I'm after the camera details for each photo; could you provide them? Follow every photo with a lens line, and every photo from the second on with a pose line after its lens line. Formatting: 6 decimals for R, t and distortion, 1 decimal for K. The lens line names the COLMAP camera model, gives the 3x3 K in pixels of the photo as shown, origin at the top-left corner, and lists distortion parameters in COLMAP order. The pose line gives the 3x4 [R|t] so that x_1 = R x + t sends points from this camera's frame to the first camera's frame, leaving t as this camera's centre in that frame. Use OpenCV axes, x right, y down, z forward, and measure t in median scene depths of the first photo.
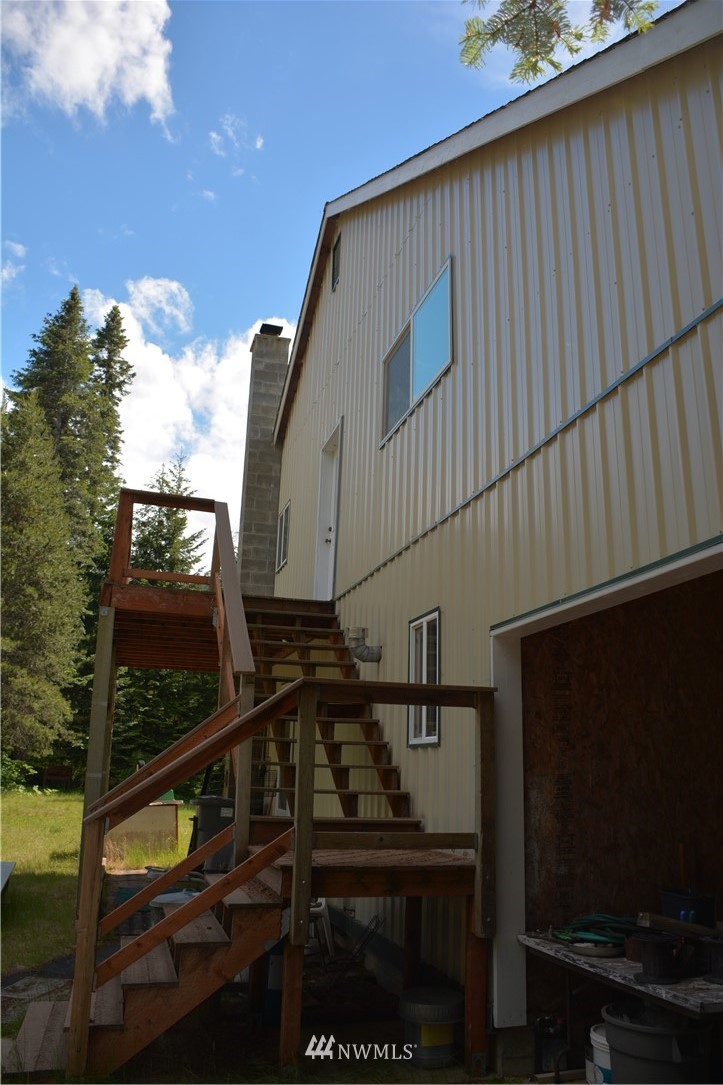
lens RADIAL K [[848.8, 0, 362.6], [0, 848.8, 543.6], [0, 0, 1]] dist [-0.125203, 0.064760]
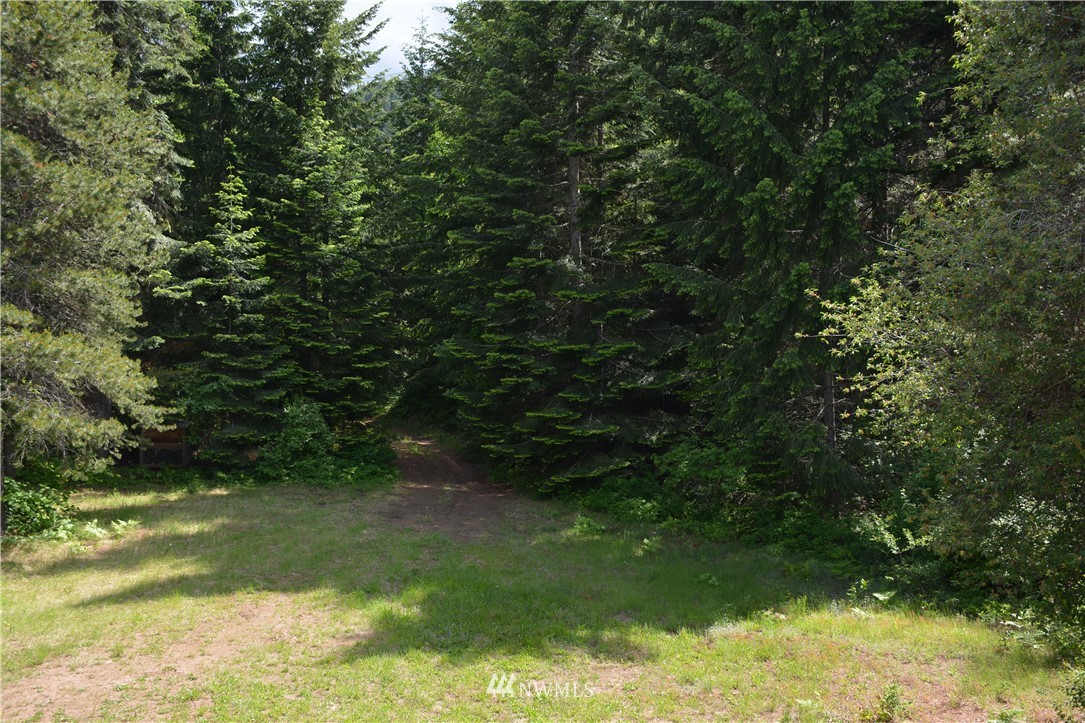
lens RADIAL K [[1022.7, 0, 540.3], [0, 1022.7, 359.1], [0, 0, 1]] dist [-0.010763, 0.000000]
pose [[0.999121, -0.013250, -0.039776, -0.058890], [0.024831, 0.951457, 0.306777, 0.003296], [0.033781, -0.307495, 0.950950, 0.293498]]
